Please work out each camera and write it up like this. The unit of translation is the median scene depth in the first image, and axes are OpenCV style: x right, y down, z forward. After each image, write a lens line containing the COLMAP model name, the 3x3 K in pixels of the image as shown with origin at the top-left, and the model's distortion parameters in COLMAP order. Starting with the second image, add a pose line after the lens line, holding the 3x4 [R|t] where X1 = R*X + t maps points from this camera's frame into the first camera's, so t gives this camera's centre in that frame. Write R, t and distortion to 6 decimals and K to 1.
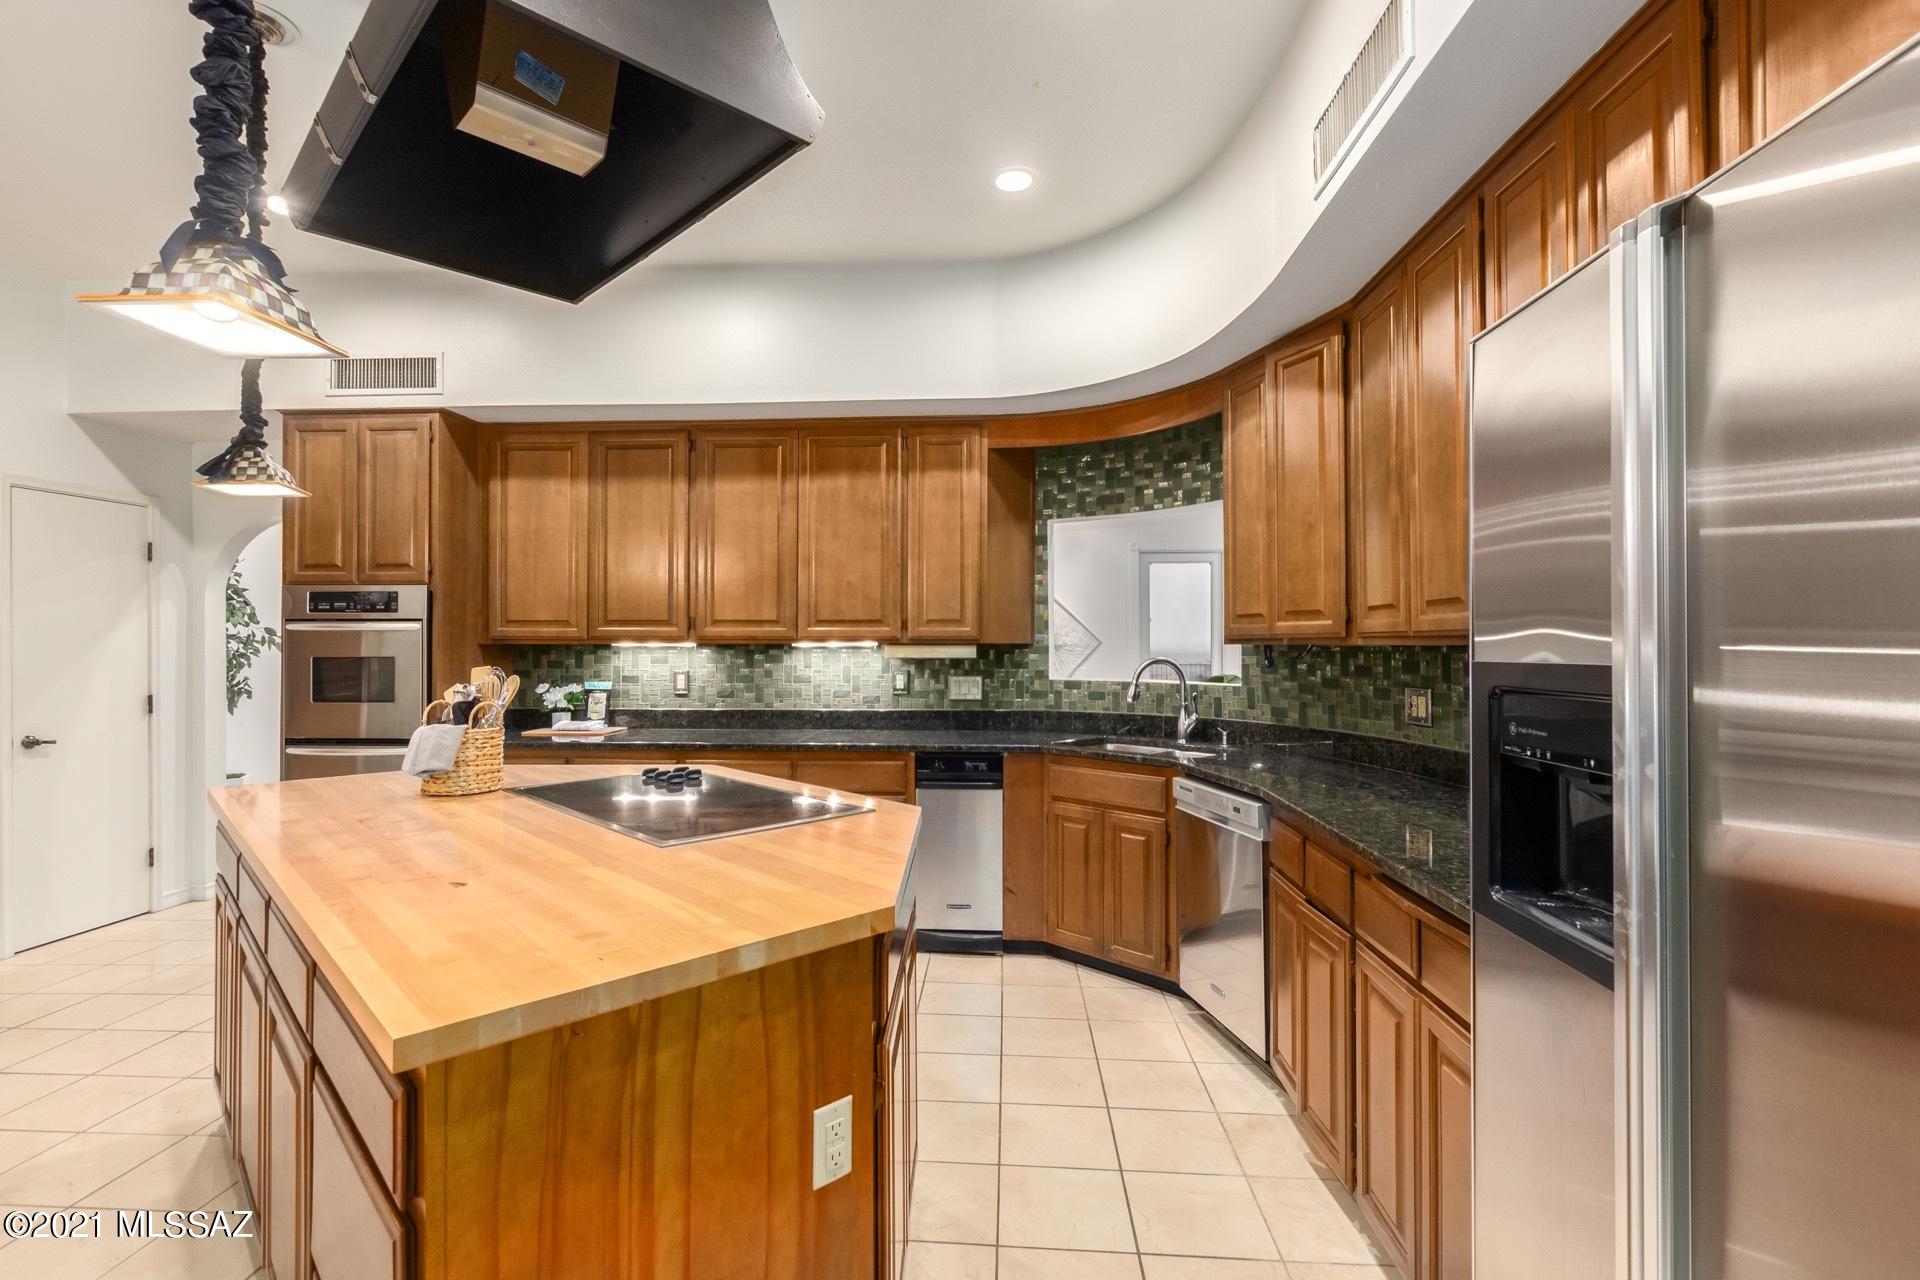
lens RADIAL K [[884.9, 0, 960.7], [0, 884.9, 645.7], [0, 0, 1]] dist [0.003198, -0.000312]
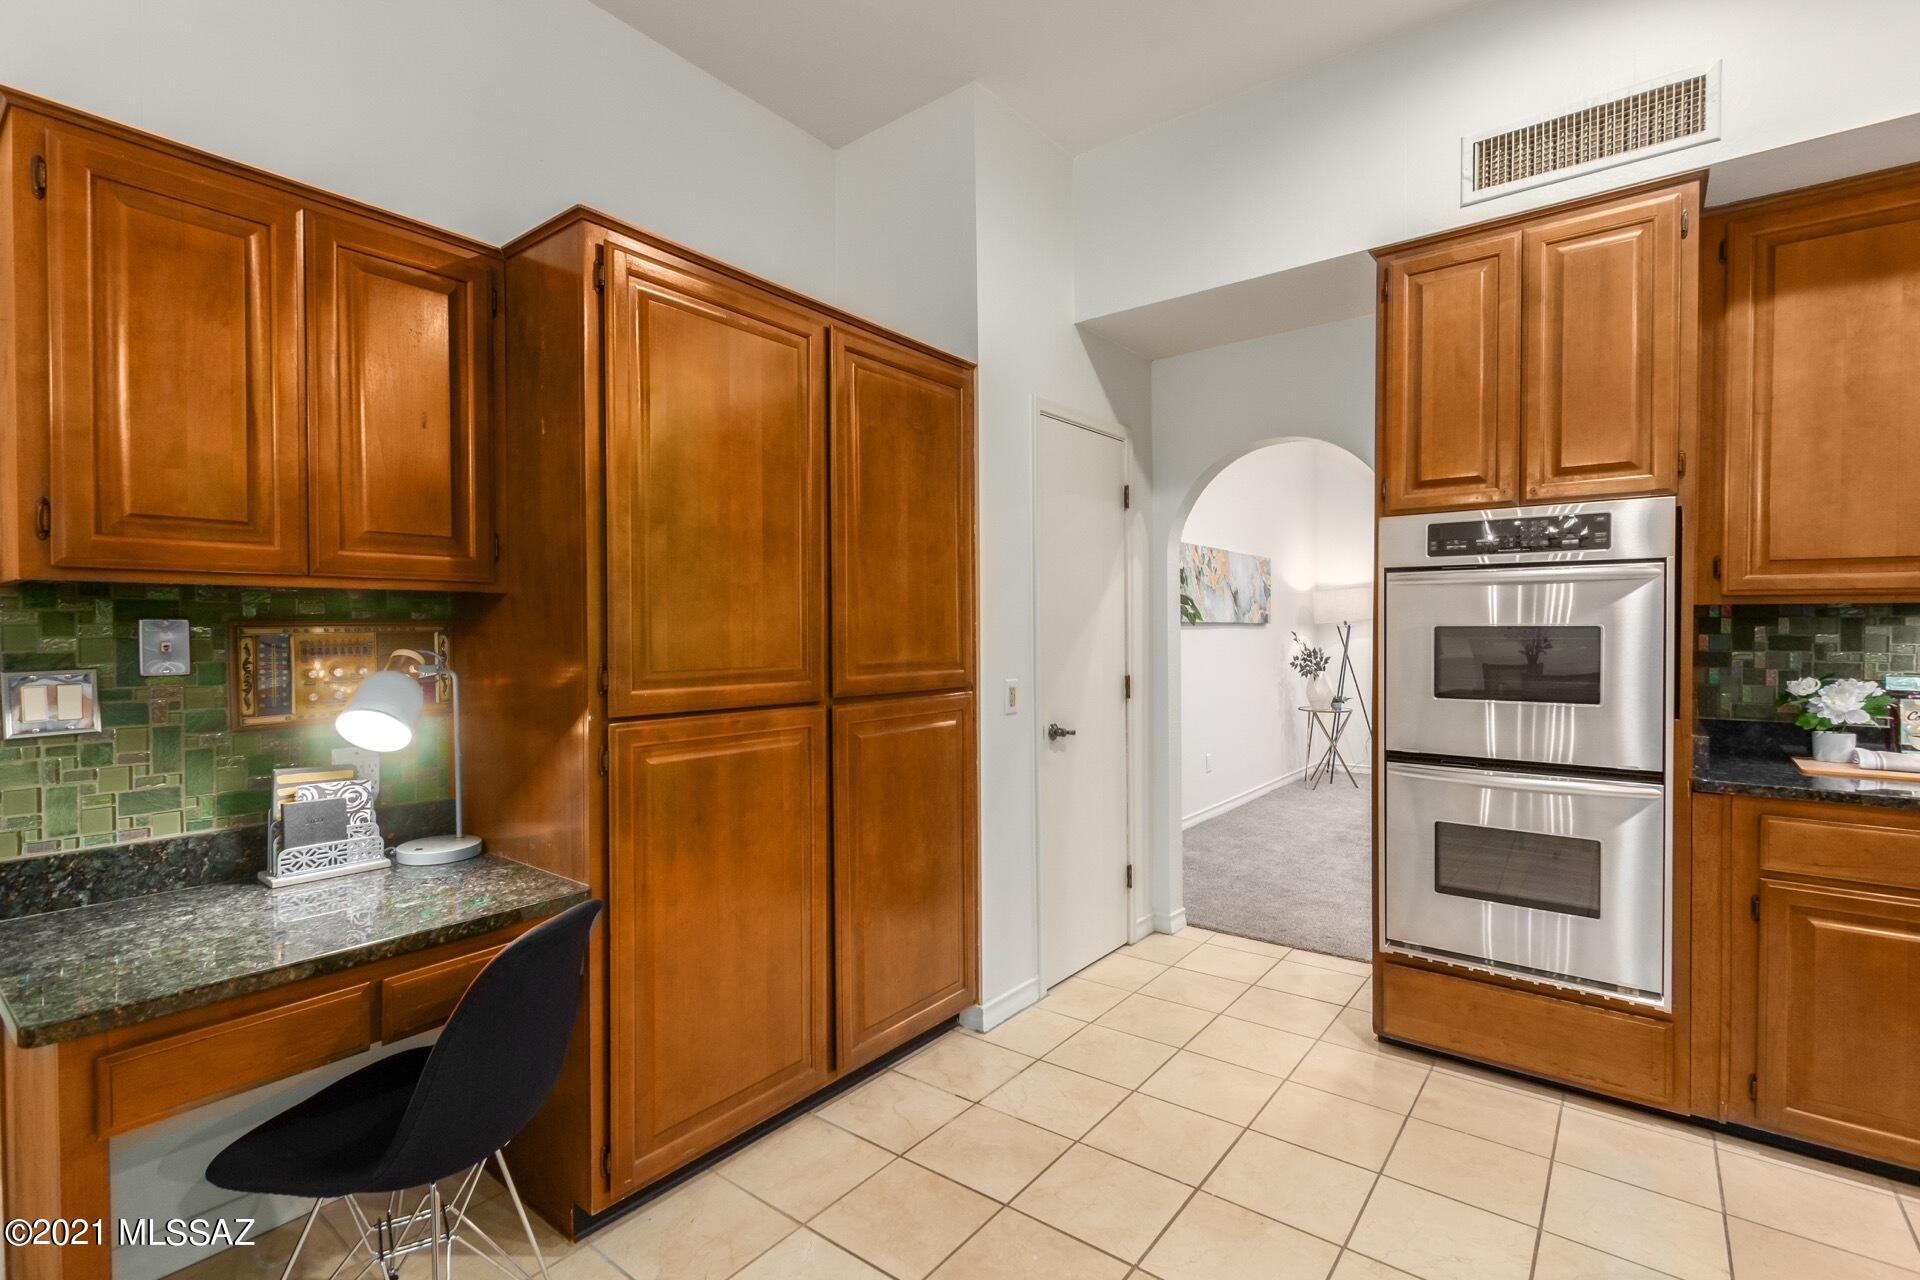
lens RADIAL K [[884.9, 0, 950.7], [0, 884.9, 635.8], [0, 0, 1]] dist [0.003198, -0.000312]
pose [[0.816427, 0.006755, -0.577409, -0.626300], [0.001356, 0.999906, 0.013615, 0.009890], [0.577447, -0.011898, 0.816342, 0.273030]]
